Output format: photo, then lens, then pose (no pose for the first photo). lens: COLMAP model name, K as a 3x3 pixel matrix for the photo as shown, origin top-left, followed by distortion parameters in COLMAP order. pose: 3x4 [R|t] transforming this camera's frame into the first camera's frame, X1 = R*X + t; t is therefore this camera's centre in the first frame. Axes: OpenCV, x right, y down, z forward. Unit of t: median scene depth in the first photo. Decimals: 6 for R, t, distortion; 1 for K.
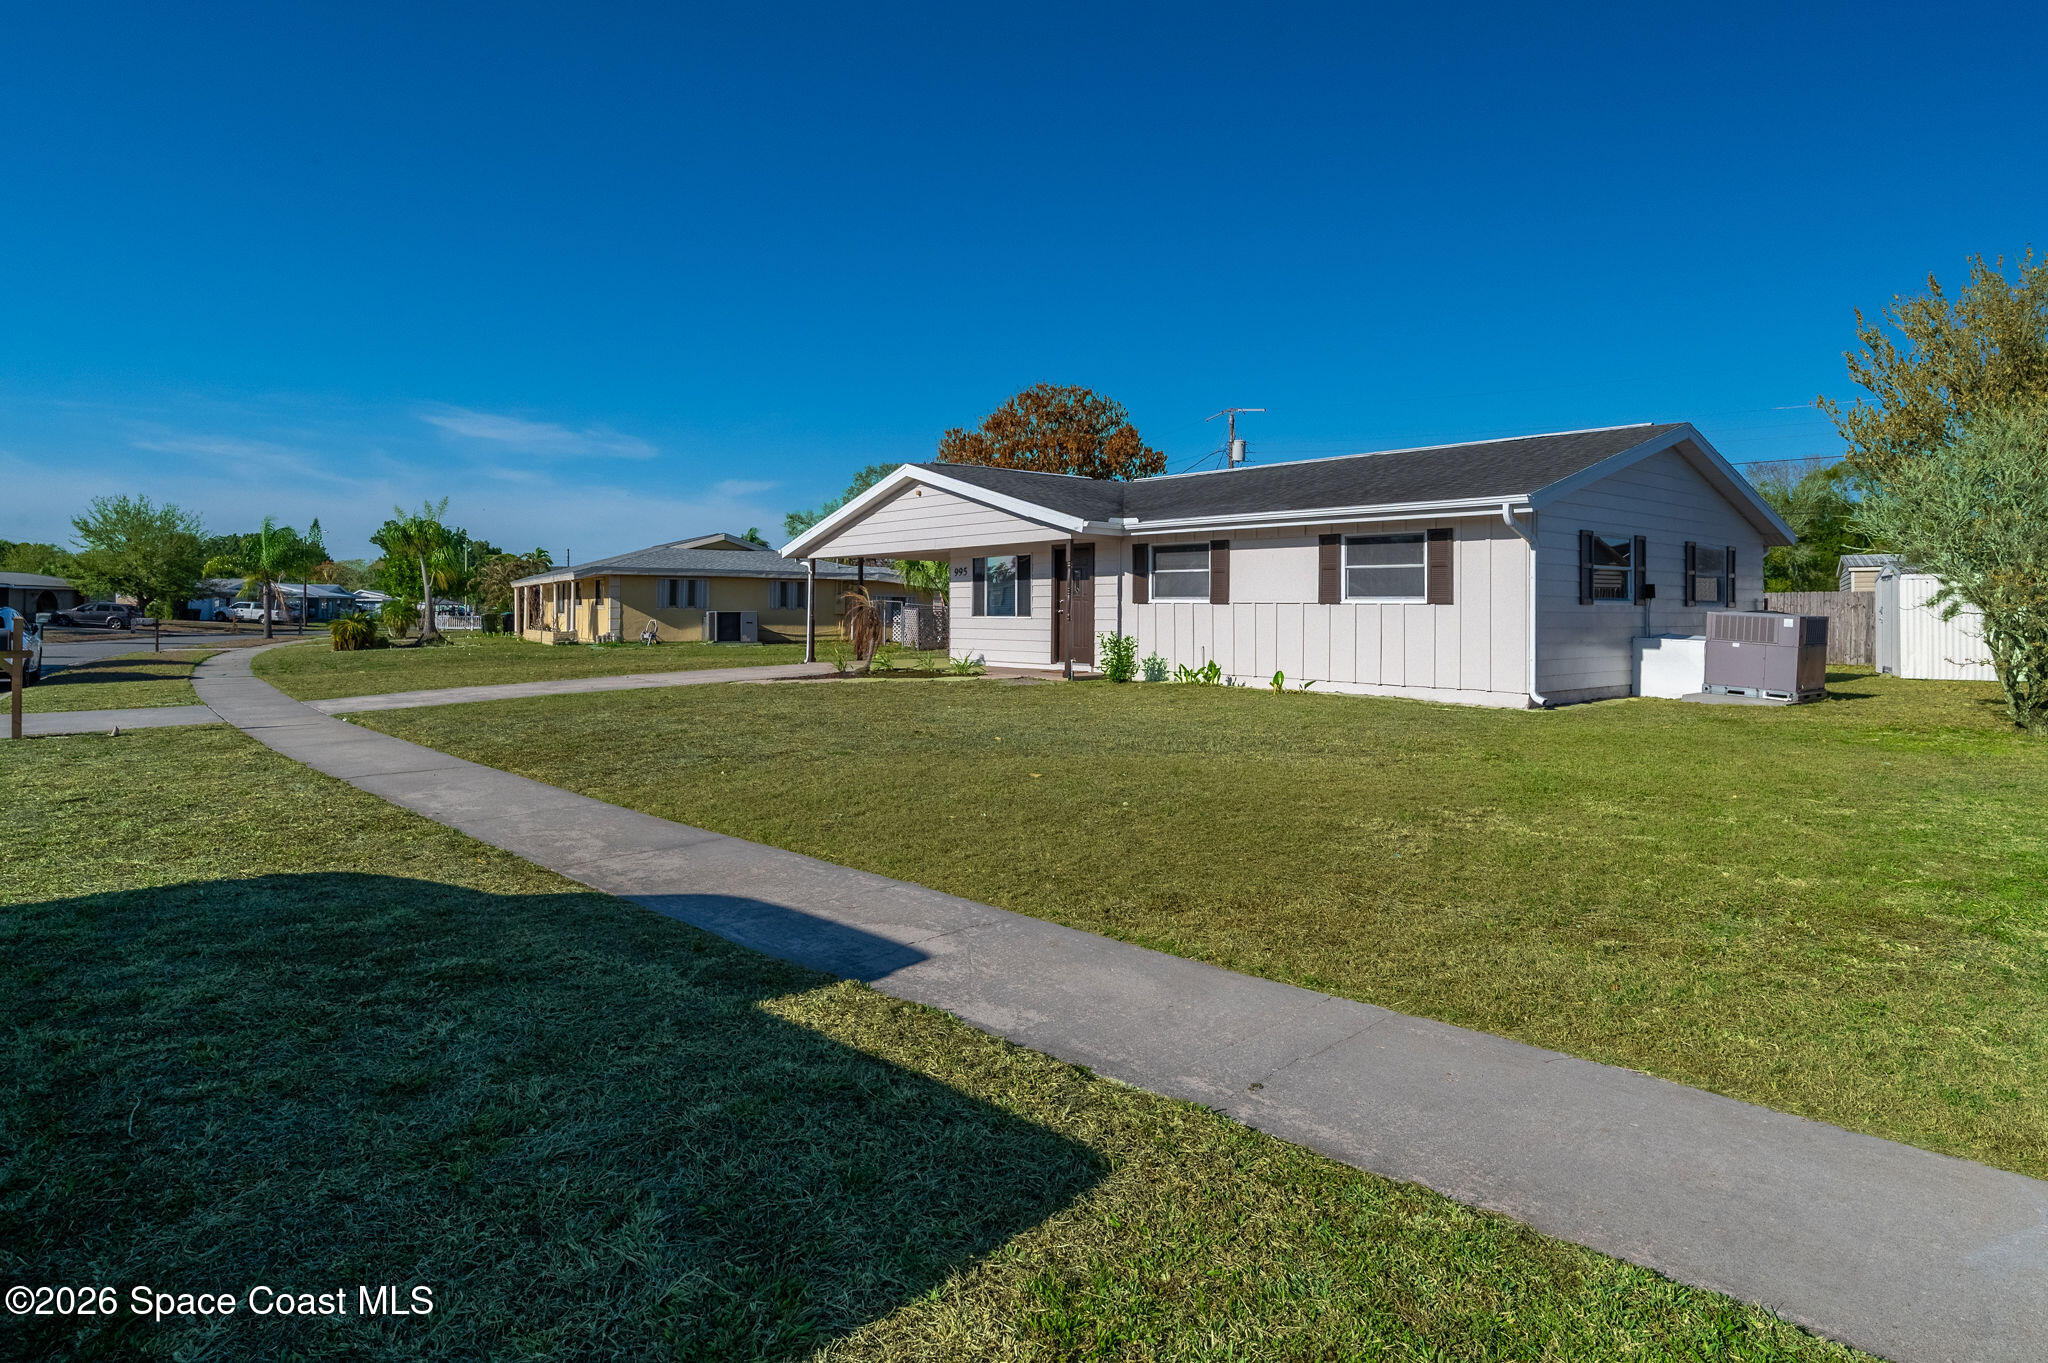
lens RADIAL K [[1191.4, 0, 1024.9], [0, 1191.4, 593.4], [0, 0, 1]] dist [0.000976, 0.001317]
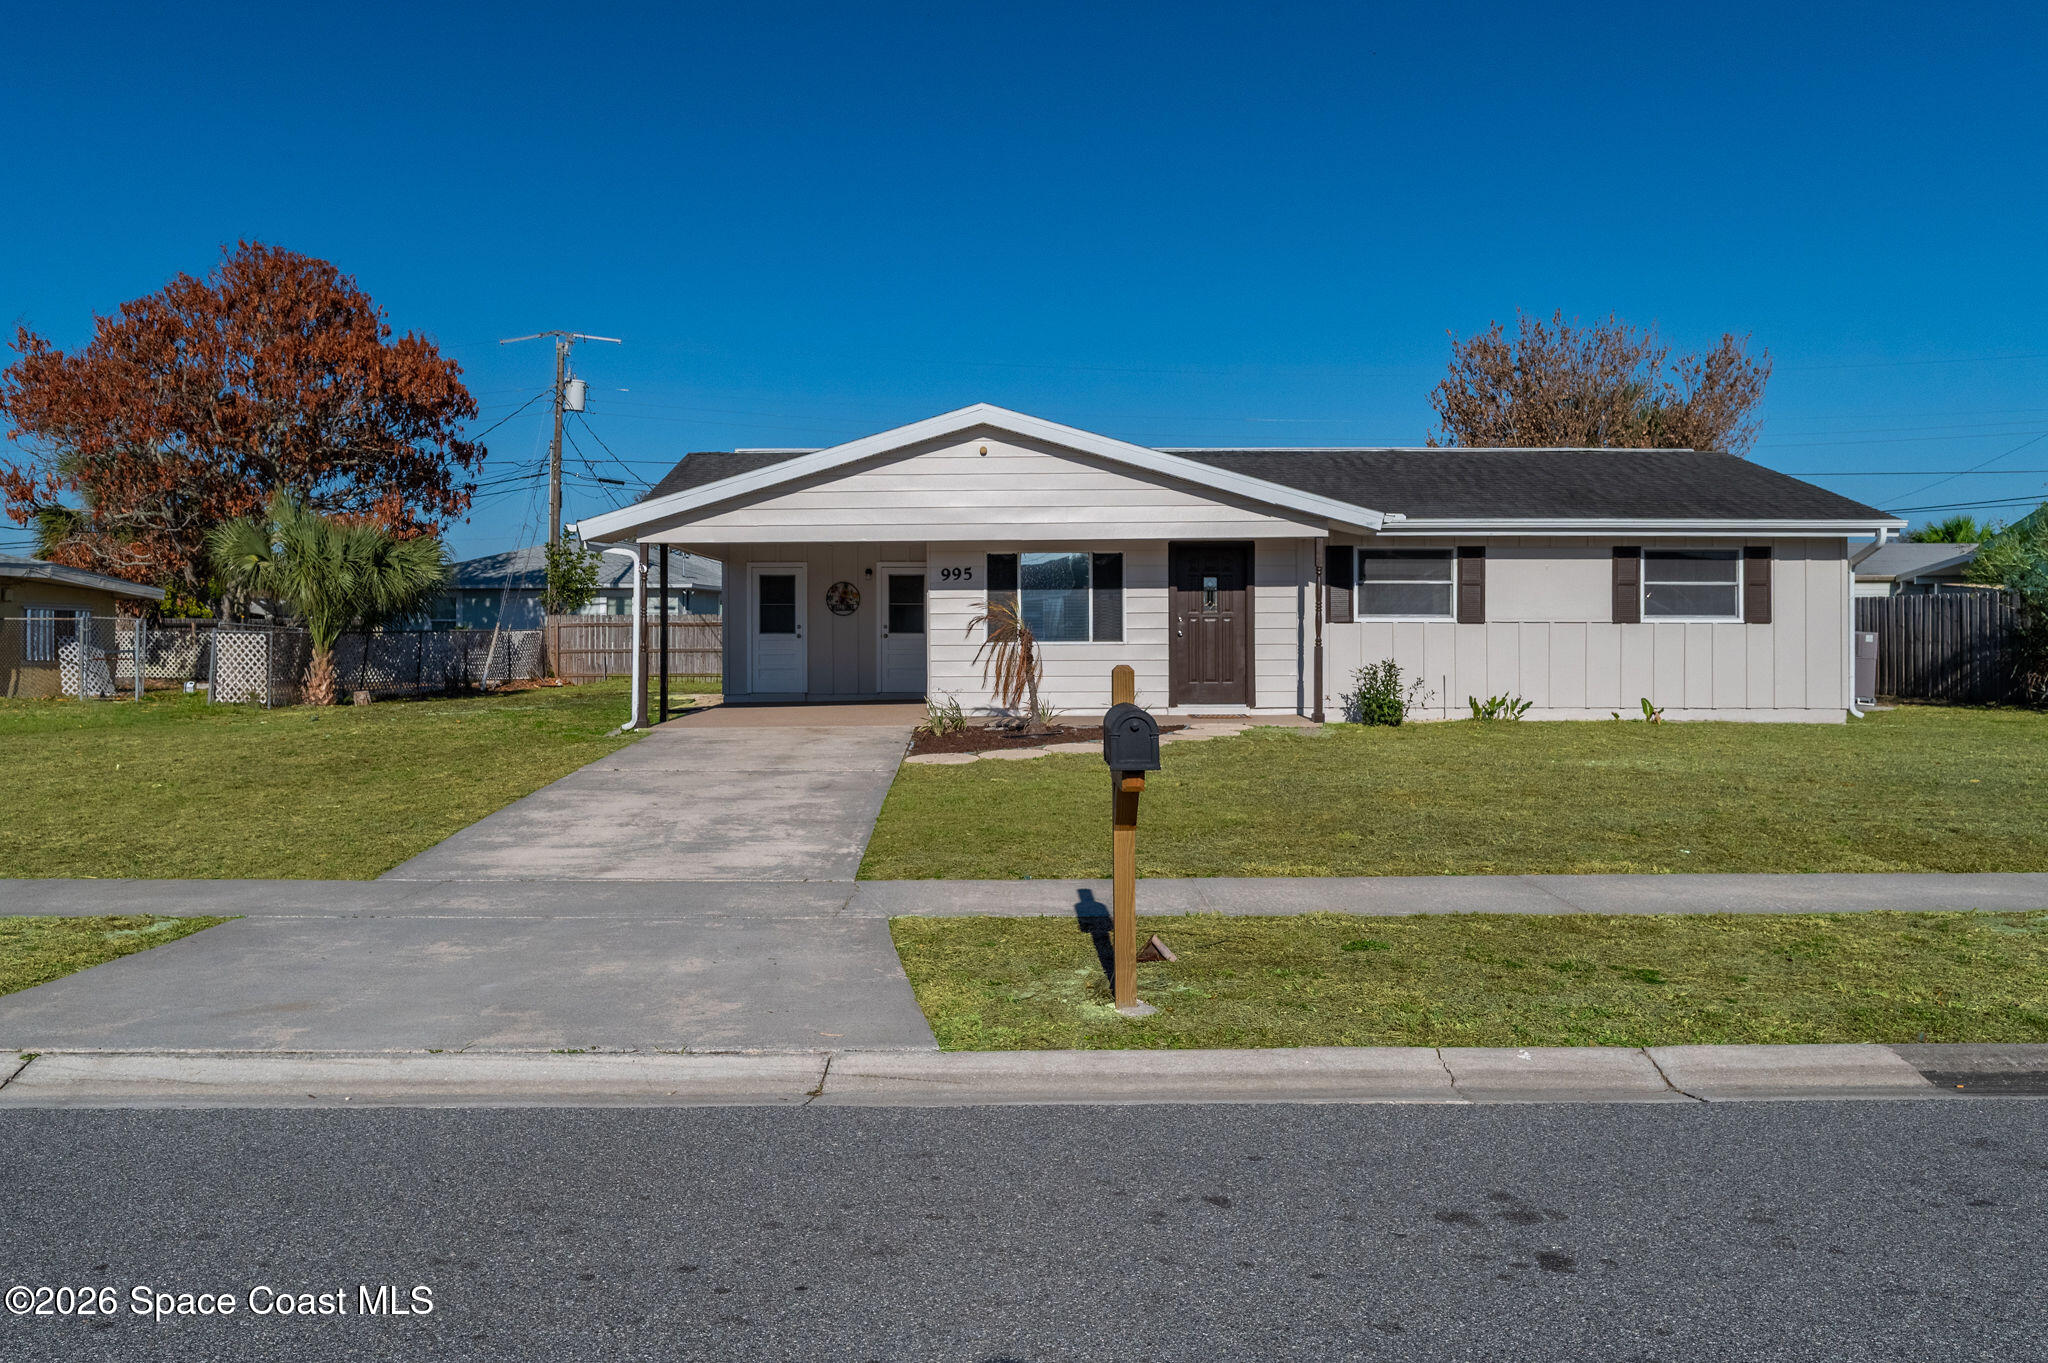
lens RADIAL K [[1602.7, 0, 1024.3], [0, 1602.7, 684.8], [0, 0, 1]] dist [-0.005028, -0.014703]
pose [[0.638370, -0.031633, 0.769080, -0.883657], [-0.005932, 0.998923, 0.046010, 0.001897], [-0.769707, -0.033934, 0.637495, 0.520748]]
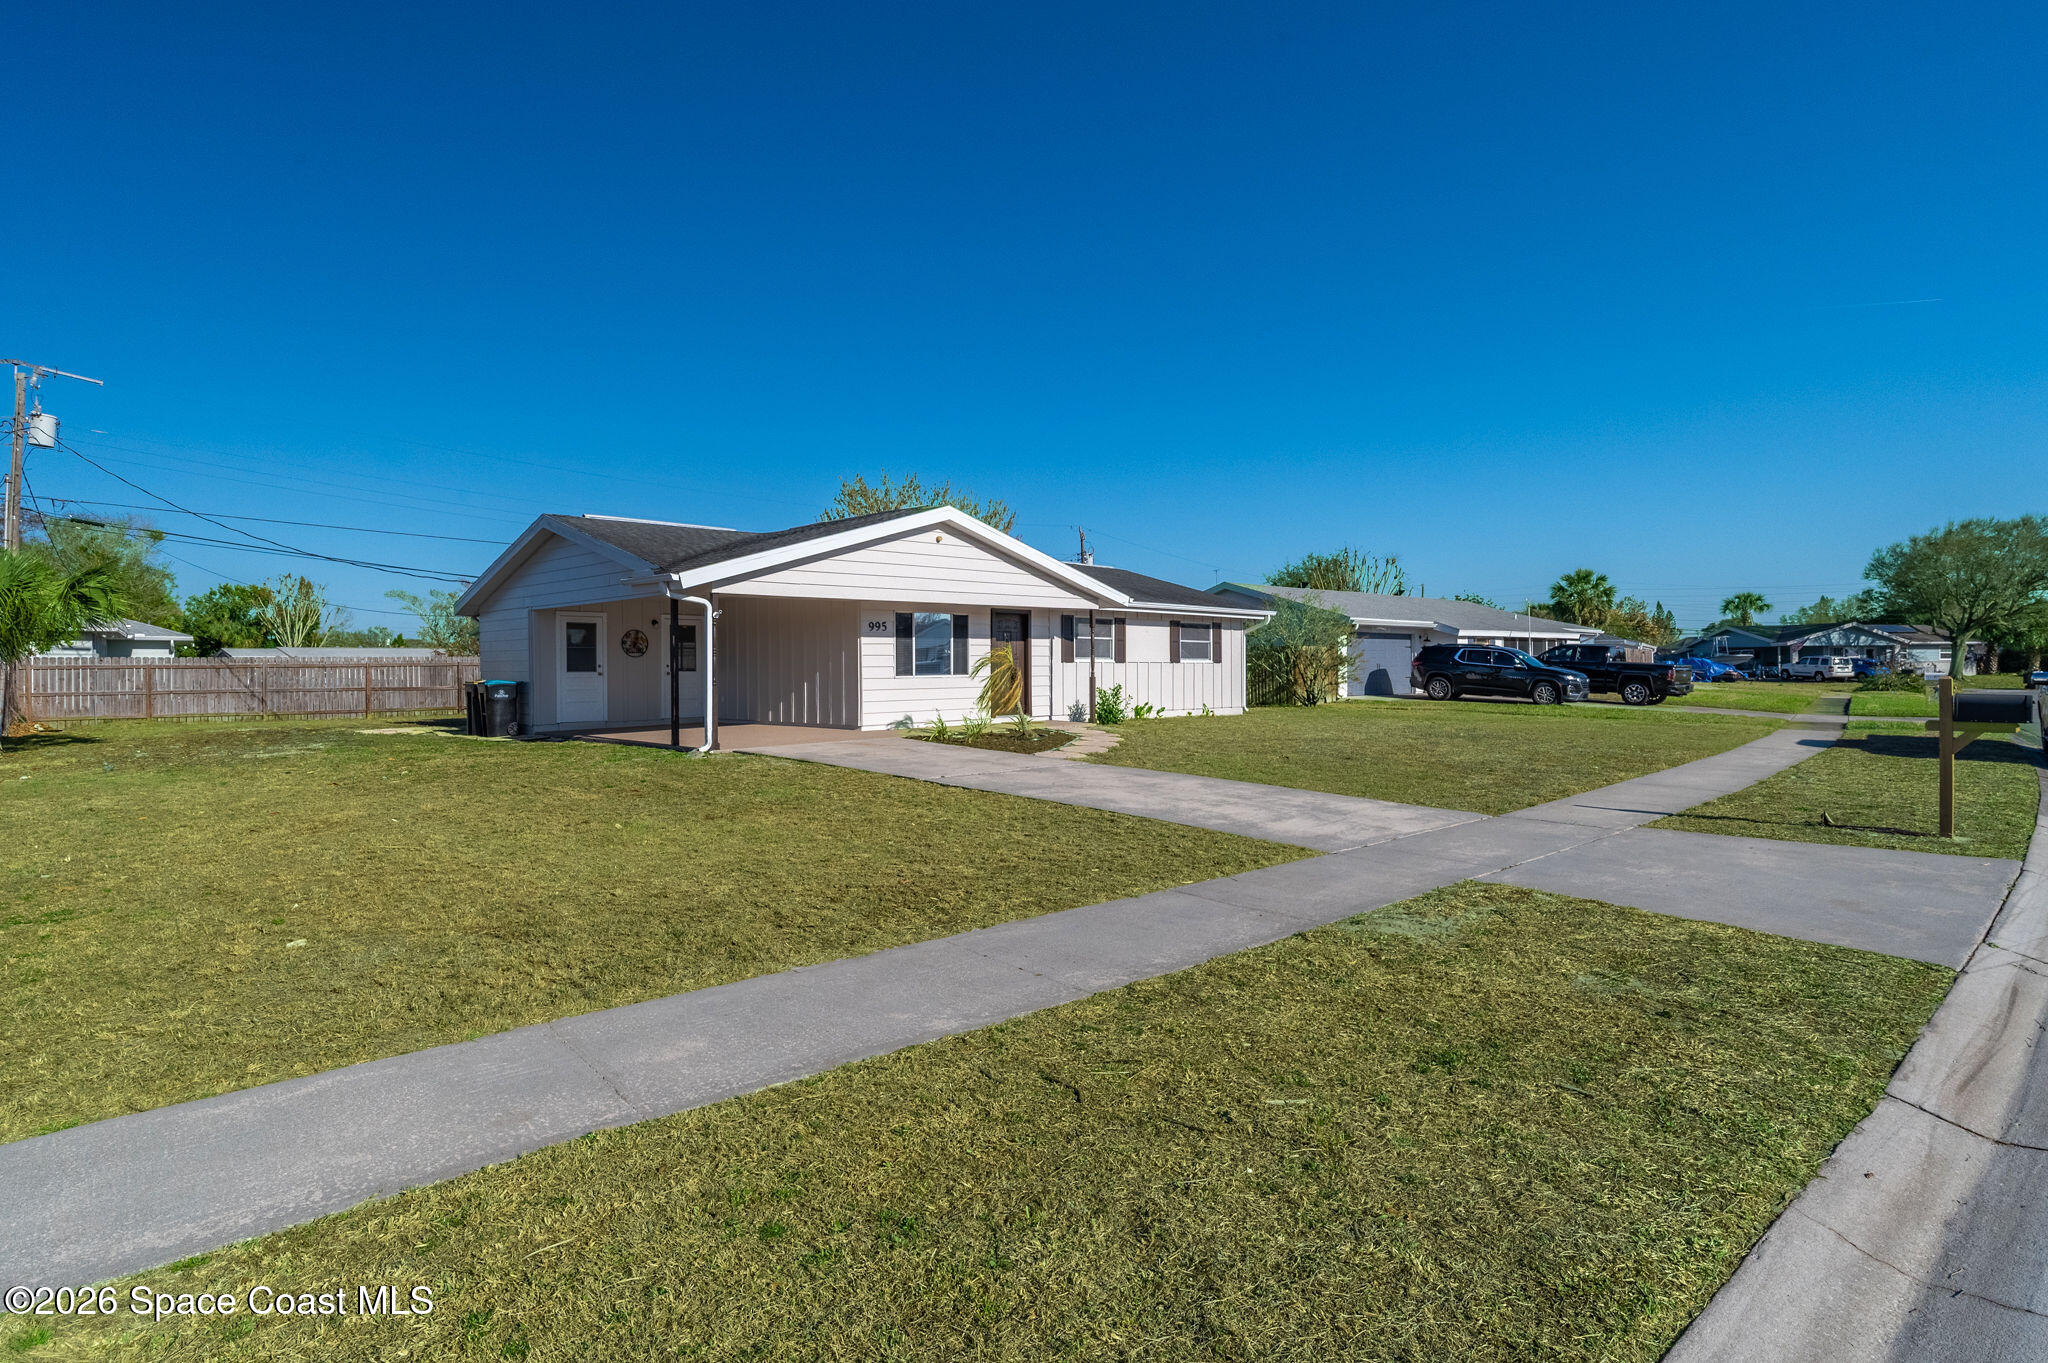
lens RADIAL K [[1055.0, 0, 1020.6], [0, 1055.0, 672.3], [0, 0, 1]] dist [-0.003155, -0.000305]
pose [[-0.076365, -0.005802, 0.997063, -1.064274], [-0.007048, 0.999961, 0.005279, 0.014210], [-0.997055, -0.006624, -0.076403, 1.199049]]
